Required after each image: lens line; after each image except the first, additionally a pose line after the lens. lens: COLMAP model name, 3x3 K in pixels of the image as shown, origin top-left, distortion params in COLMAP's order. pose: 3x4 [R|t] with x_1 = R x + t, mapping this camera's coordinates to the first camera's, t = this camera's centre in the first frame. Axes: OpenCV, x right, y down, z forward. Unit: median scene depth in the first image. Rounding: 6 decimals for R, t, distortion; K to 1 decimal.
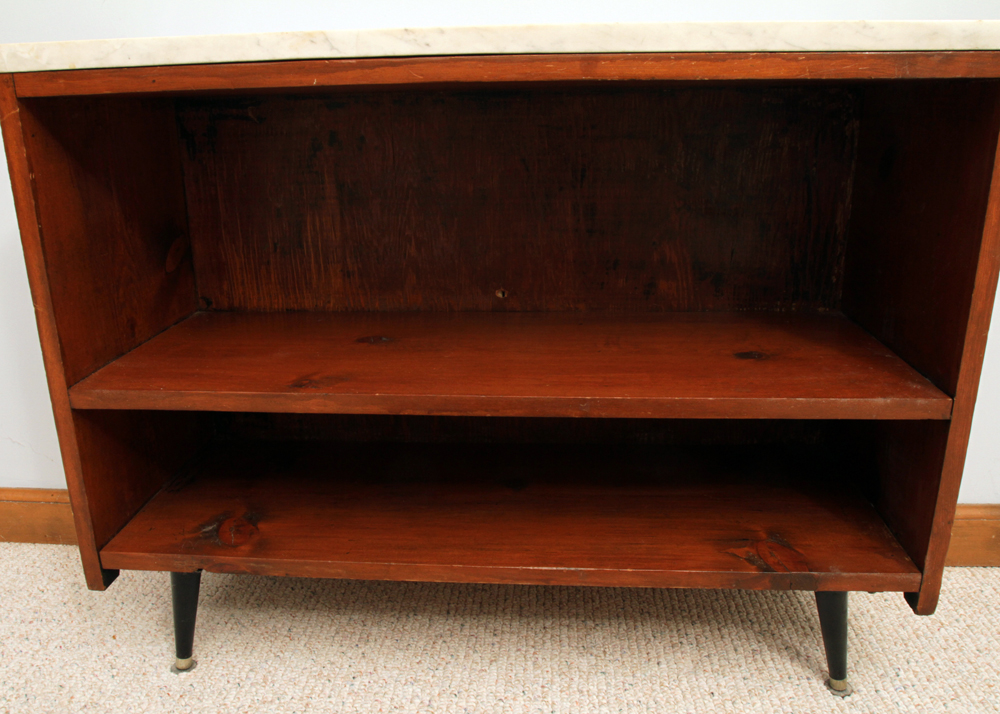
lens RADIAL K [[810.0, 0, 492.4], [0, 810.0, 355.9], [0, 0, 1]] dist [-0.091407, 0.052479]
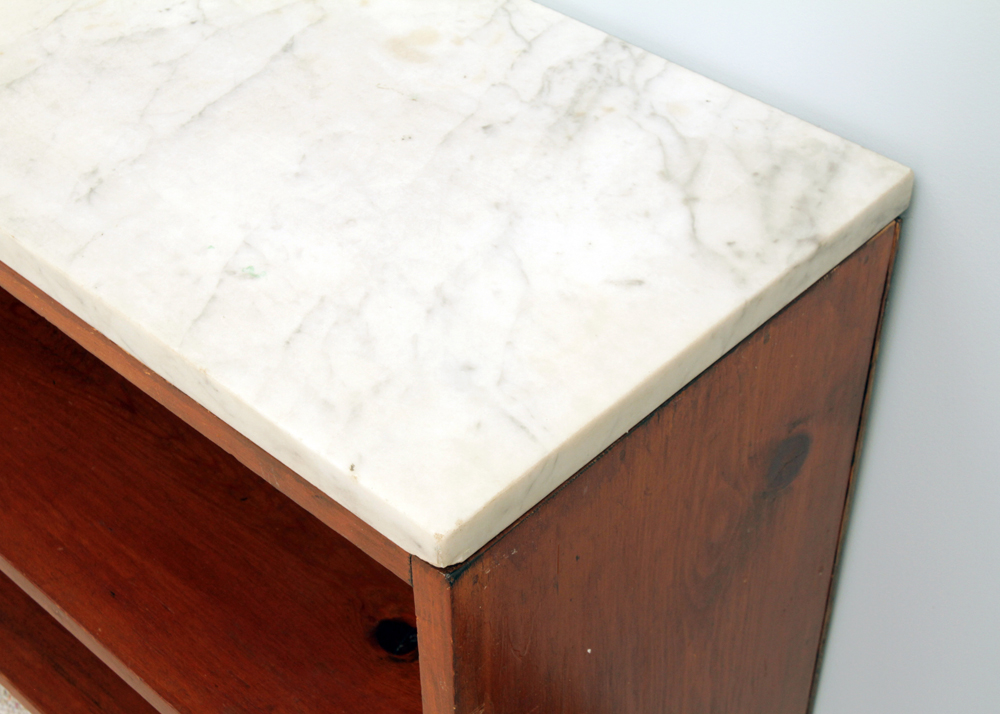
lens RADIAL K [[1642.2, 0, 493.9], [0, 1642.2, 347.7], [0, 0, 1]] dist [-0.015229, 0.000000]
pose [[0.776113, 0.412440, -0.477014, 0.830777], [-0.181151, 0.870390, 0.457828, -0.713505], [0.604014, -0.268915, 0.750234, 0.219763]]
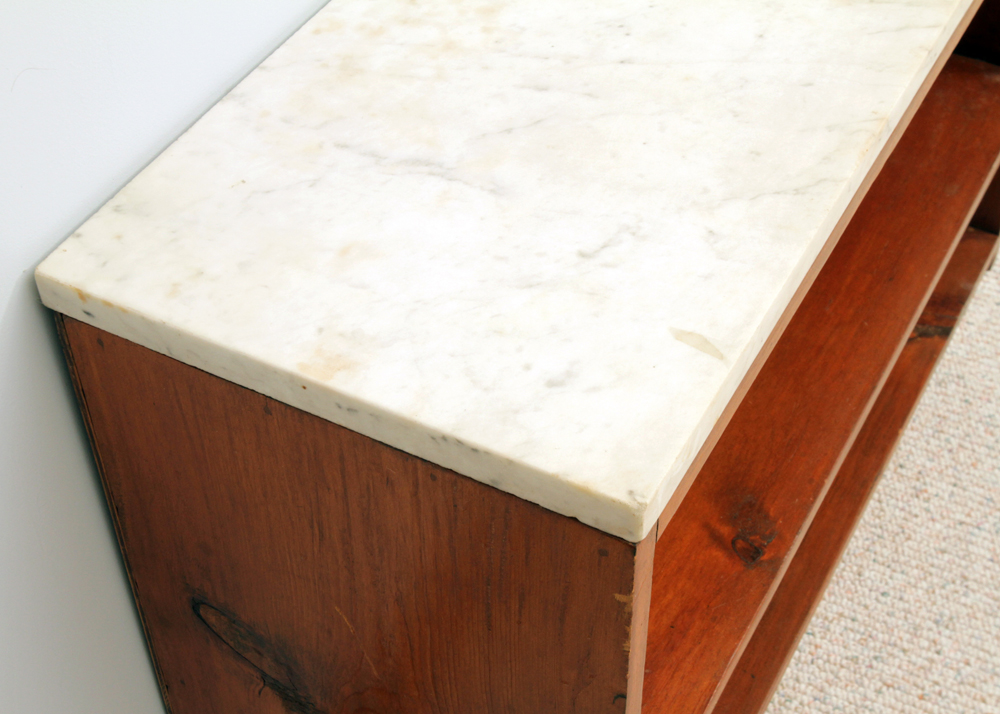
lens RADIAL K [[1642.2, 0, 501.0], [0, 1642.2, 339.8], [0, 0, 1]] dist [-0.015229, 0.000000]
pose [[0.412636, -0.627168, 0.660599, -1.012822], [0.280581, 0.777470, 0.562863, -0.841576], [-0.866606, -0.046906, 0.496783, 0.467925]]
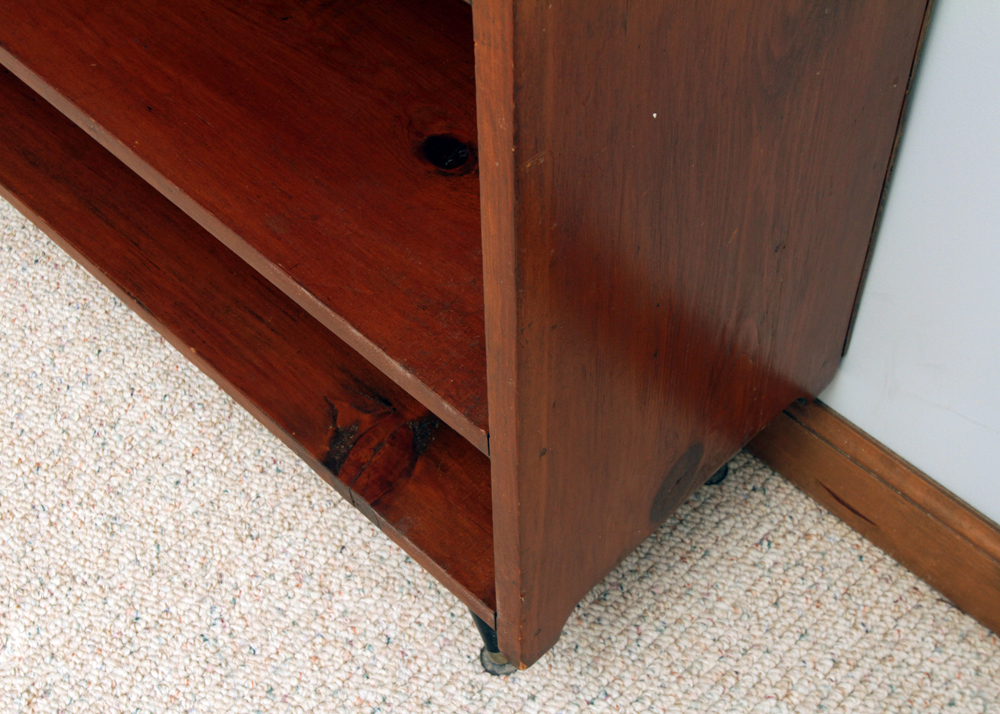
lens RADIAL K [[1642.2, 0, 496.6], [0, 1642.2, 359.0], [0, 0, 1]] dist [-0.015229, 0.000000]
pose [[0.759535, 0.512071, -0.401111, 0.852011], [-0.184457, 0.760898, 0.622101, -0.584981], [0.623764, -0.398520, 0.672384, 0.211973]]
